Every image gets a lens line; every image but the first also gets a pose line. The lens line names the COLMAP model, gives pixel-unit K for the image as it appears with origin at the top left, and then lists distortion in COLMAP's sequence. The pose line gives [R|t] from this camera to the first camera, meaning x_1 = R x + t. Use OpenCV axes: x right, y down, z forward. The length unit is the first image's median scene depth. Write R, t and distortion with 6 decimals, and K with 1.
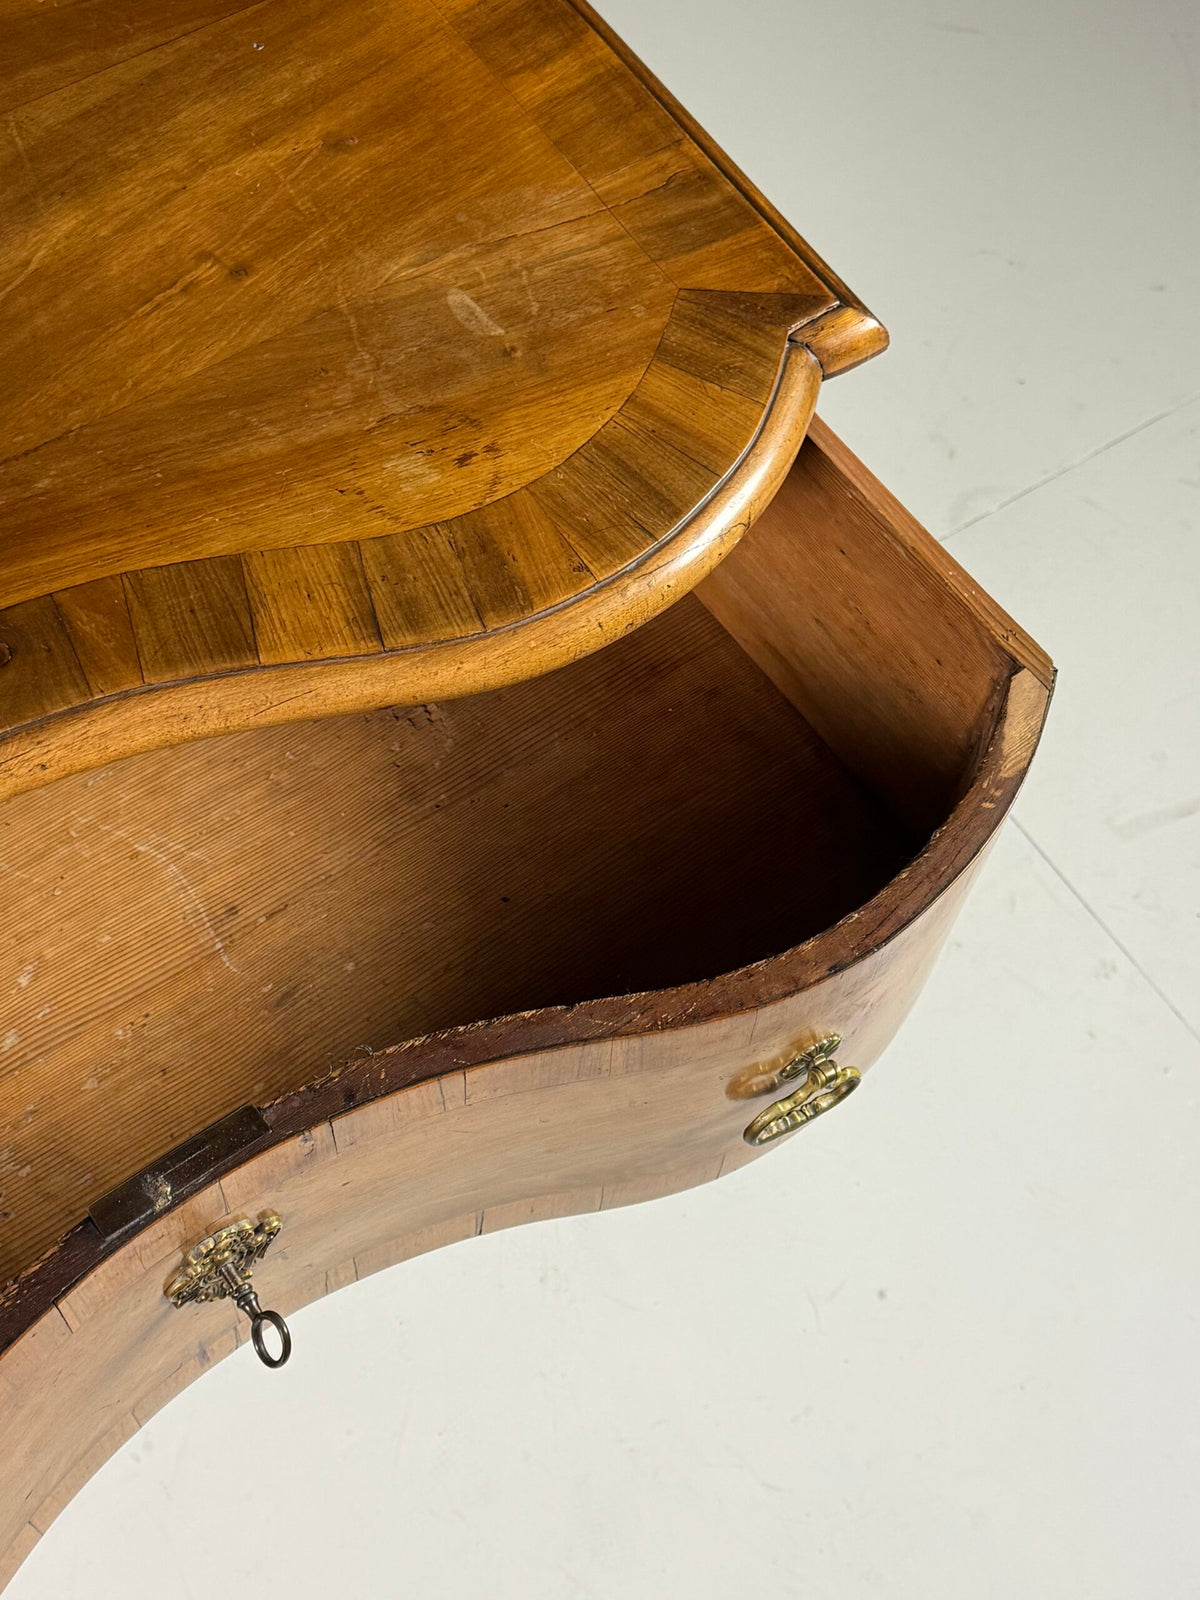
lens RADIAL K [[2152.7, 0, 603.6], [0, 2152.7, 804.2], [0, 0, 1]] dist [0.128161, 0.000000]
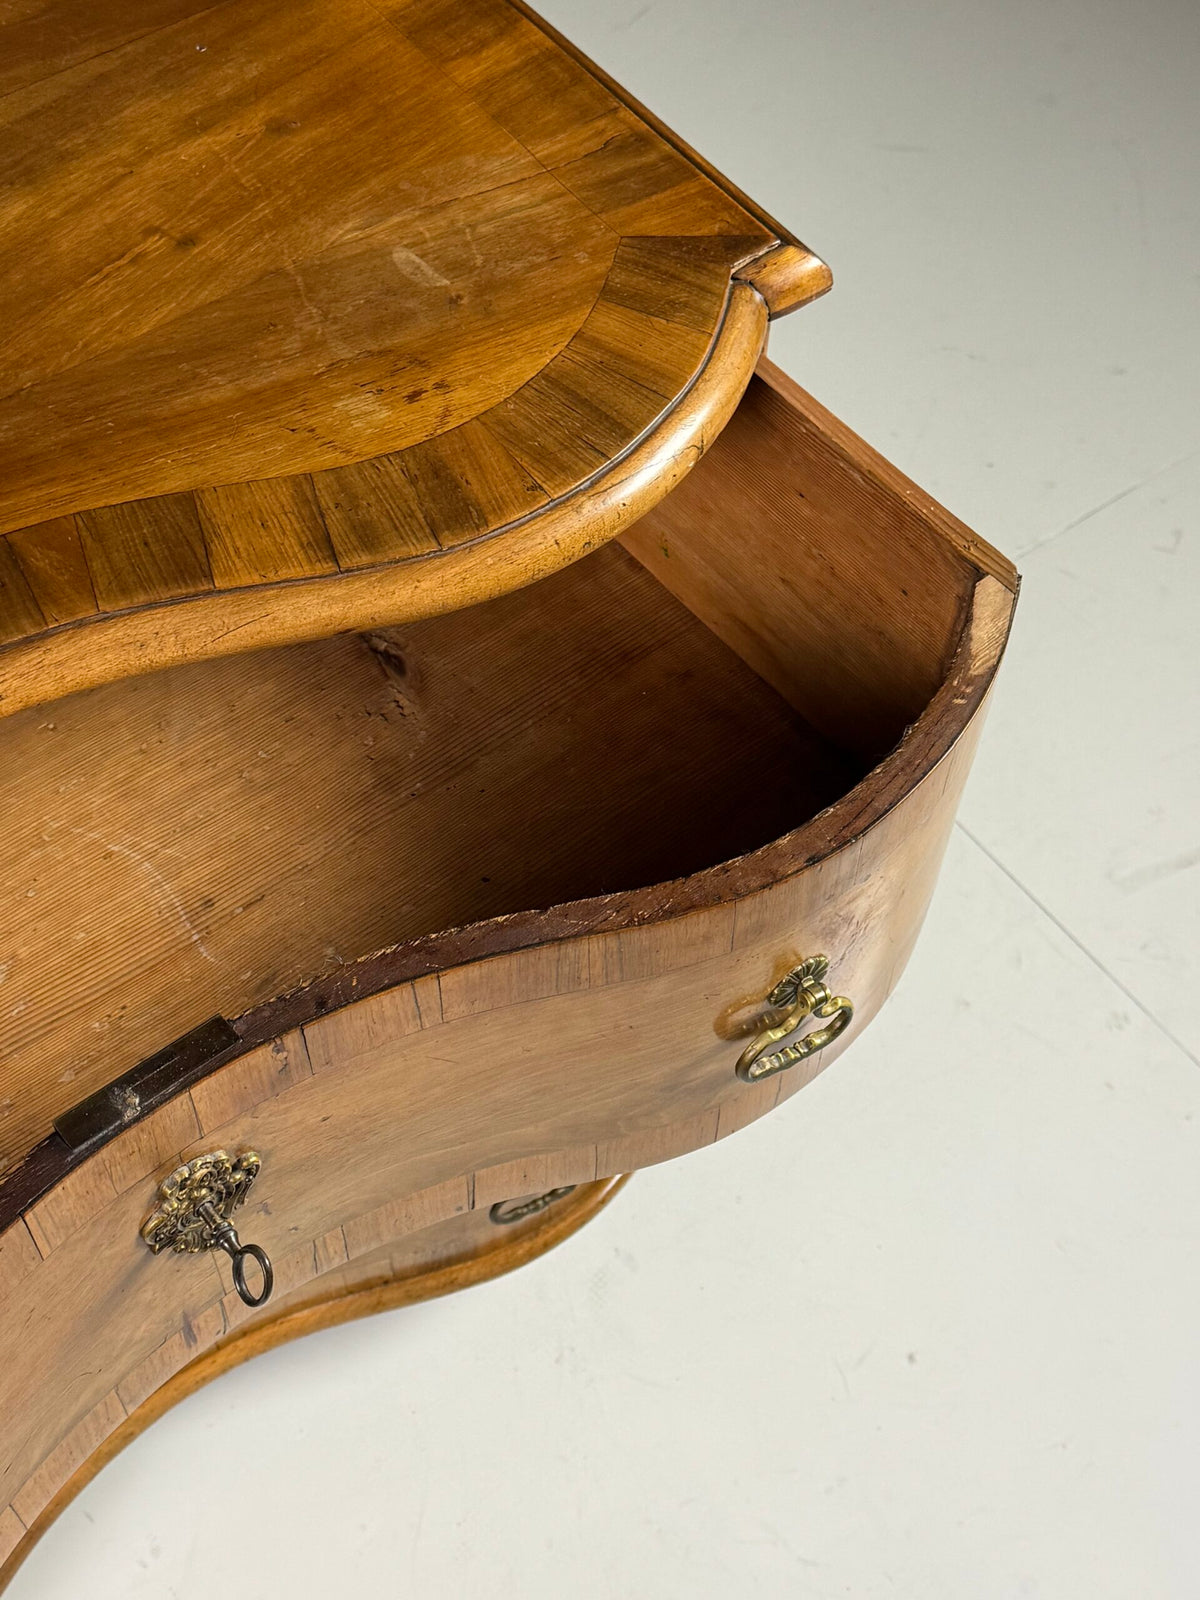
lens RADIAL K [[2152.7, 0, 597.1], [0, 2152.7, 809.7], [0, 0, 1]] dist [0.128161, 0.000000]
pose [[0.998408, -0.055957, -0.007128, 0.016060], [0.054841, 0.992455, -0.109663, 0.140554], [0.013210, 0.109098, 0.993943, 0.021813]]
